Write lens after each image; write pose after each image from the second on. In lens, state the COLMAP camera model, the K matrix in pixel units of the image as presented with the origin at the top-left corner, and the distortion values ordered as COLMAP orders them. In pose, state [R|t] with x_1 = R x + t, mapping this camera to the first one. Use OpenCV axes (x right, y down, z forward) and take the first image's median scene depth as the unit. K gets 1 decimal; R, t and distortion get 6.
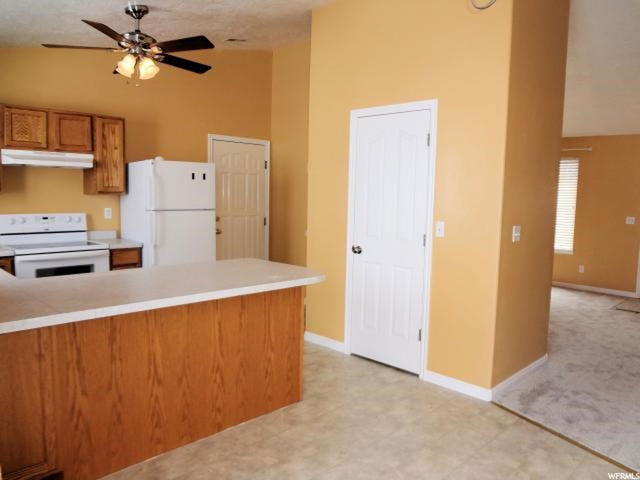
lens RADIAL K [[472.0, 0, 323.9], [0, 472.0, 238.6], [0, 0, 1]] dist [-0.054827, 0.004037]
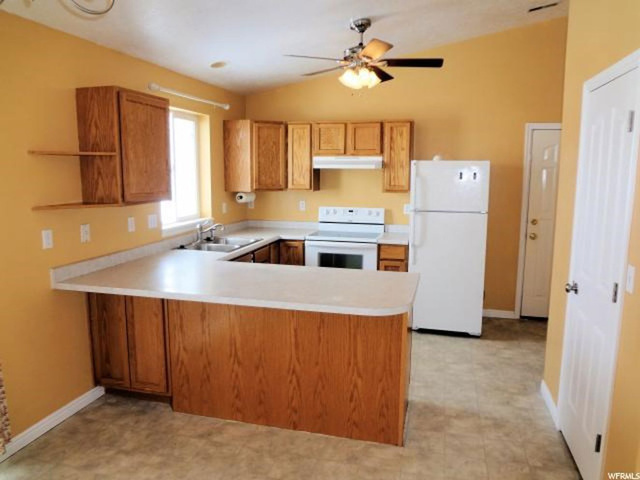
lens RADIAL K [[472.0, 0, 323.9], [0, 472.0, 238.6], [0, 0, 1]] dist [-0.054827, 0.004037]
pose [[0.505121, 0.111966, -0.855755, 0.537886], [-0.076291, 0.993460, 0.084951, -0.091922], [0.859670, 0.022376, 0.510360, 0.401745]]
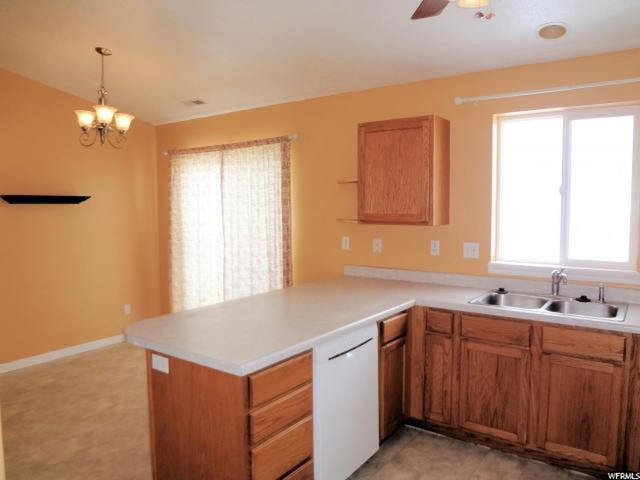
lens RADIAL K [[472.0, 0, 323.9], [0, 472.0, 238.6], [0, 0, 1]] dist [-0.054827, 0.004037]
pose [[-0.988031, -0.004802, -0.154179, -0.176645], [-0.029087, 0.987385, 0.155643, -0.176588], [0.151487, 0.158265, -0.975707, 1.538195]]
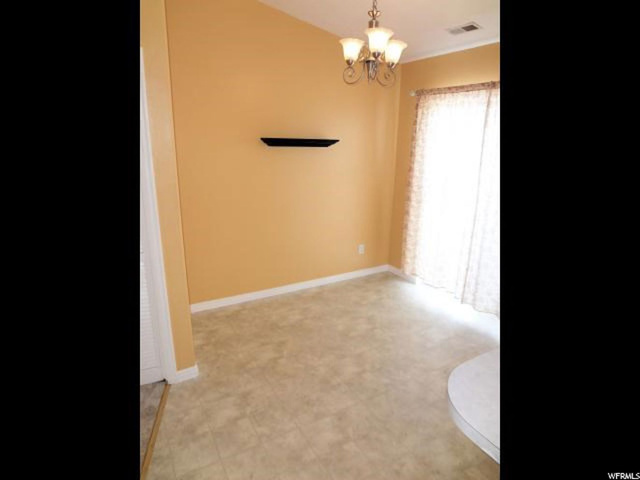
lens RADIAL K [[353.2, 0, 320.0], [0, 353.2, 240.0], [0, 0, 1]] dist [-0.048012, 0.000217]
pose [[-0.959814, -0.113517, 0.256655, 0.048457], [-0.012851, 0.931360, 0.363874, -0.167422], [-0.280344, 0.345953, -0.895390, 1.116532]]
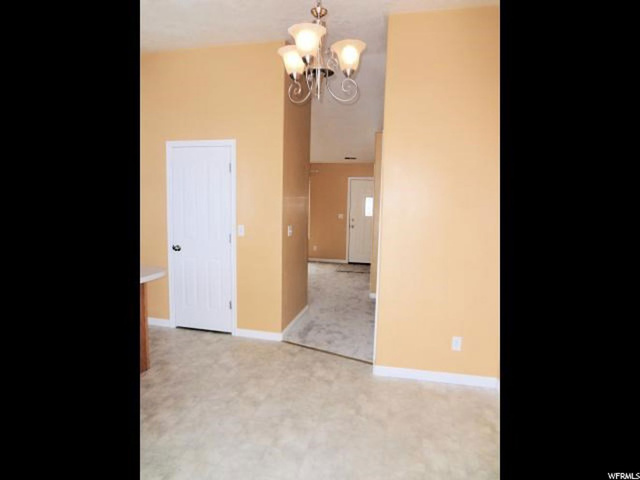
lens RADIAL K [[353.2, 0, 320.0], [0, 353.2, 240.0], [0, 0, 1]] dist [-0.048012, 0.000217]
pose [[0.851749, -0.063559, 0.520081, -0.112970], [0.049208, 0.997932, 0.041367, -0.023042], [-0.521634, -0.009642, 0.853115, -0.051871]]
